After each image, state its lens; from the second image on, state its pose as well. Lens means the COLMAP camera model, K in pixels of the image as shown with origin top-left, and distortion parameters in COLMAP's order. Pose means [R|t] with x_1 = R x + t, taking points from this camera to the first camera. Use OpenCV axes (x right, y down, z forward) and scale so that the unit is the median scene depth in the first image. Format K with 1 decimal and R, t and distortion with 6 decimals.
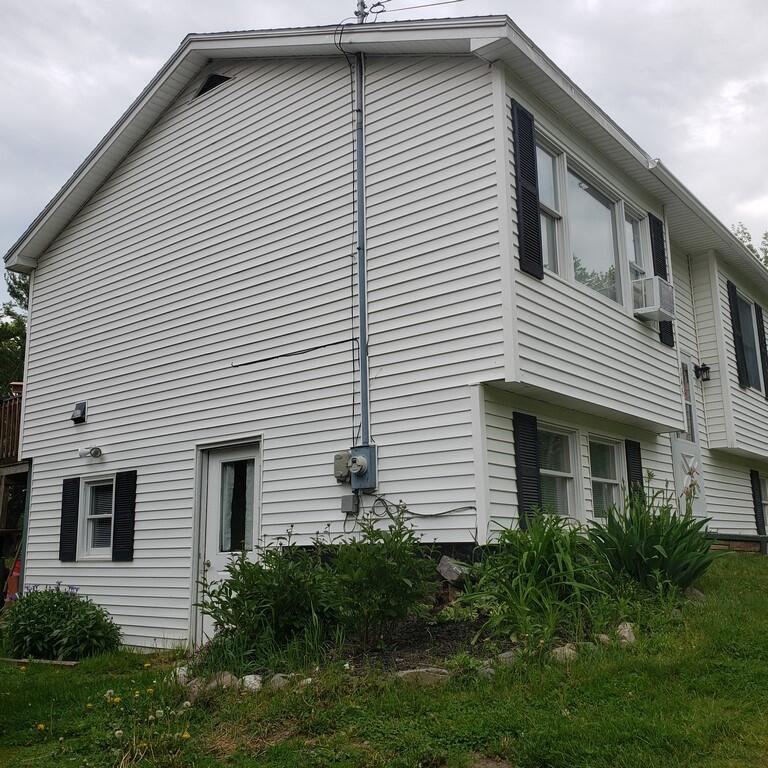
lens RADIAL K [[794.6, 0, 363.6], [0, 794.6, 385.1], [0, 0, 1]] dist [0.079060, -0.088928]
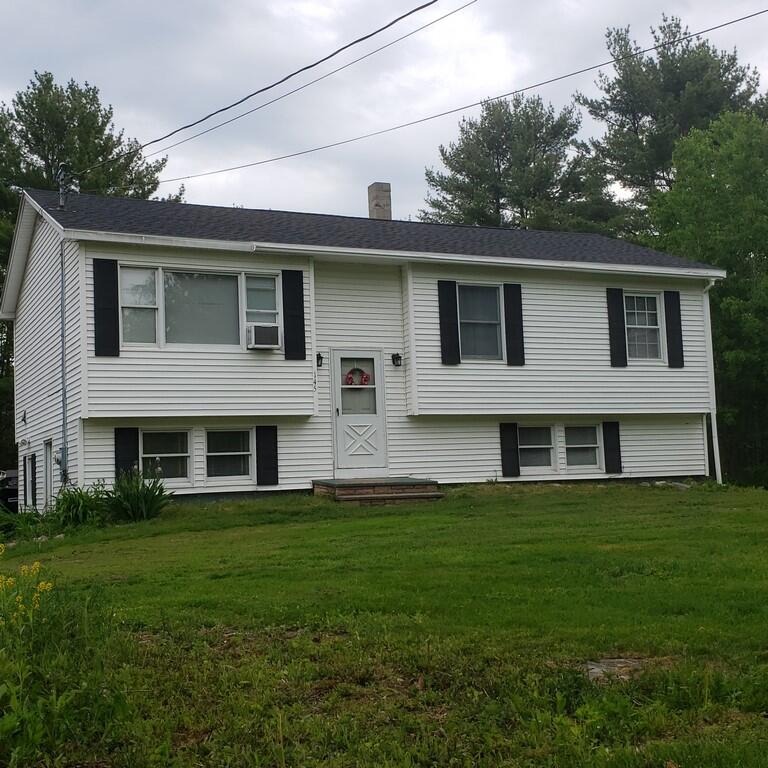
lens RADIAL K [[1057.8, 0, 383.8], [0, 1057.8, 400.3], [0, 0, 1]] dist [0.194242, -0.631337]
pose [[0.909665, -0.055256, -0.411652, 1.361882], [0.111534, 0.987205, 0.113955, -0.185911], [0.400088, -0.149574, 0.904189, -0.757726]]
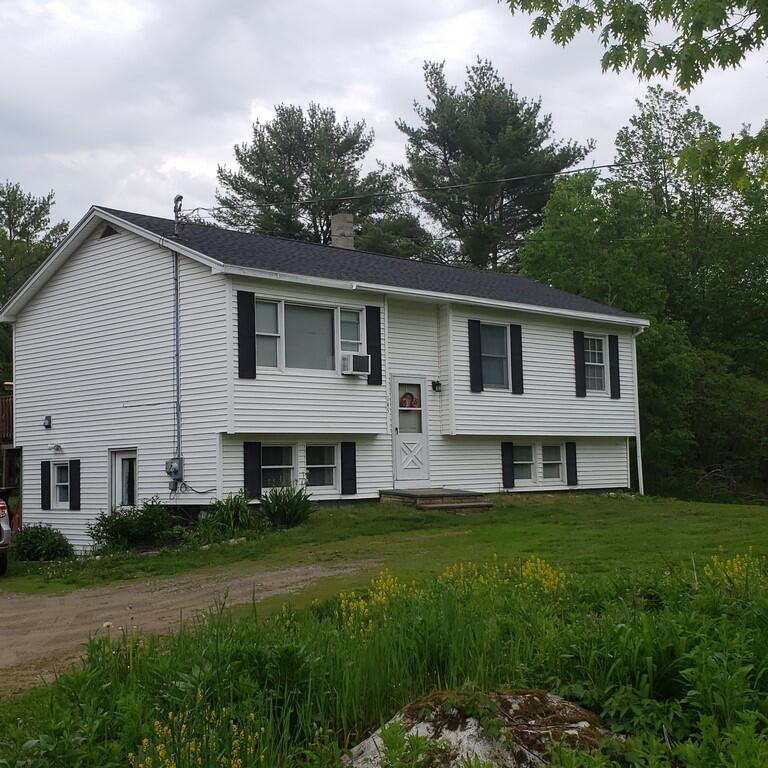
lens RADIAL K [[1122.8, 0, 382.2], [0, 1122.8, 395.3], [0, 0, 1]] dist [0.119827, 0.044317]
pose [[0.995464, -0.015104, -0.093933, 0.627247], [0.028403, 0.989473, 0.141903, -0.375761], [0.090801, -0.143927, 0.985414, -1.402897]]
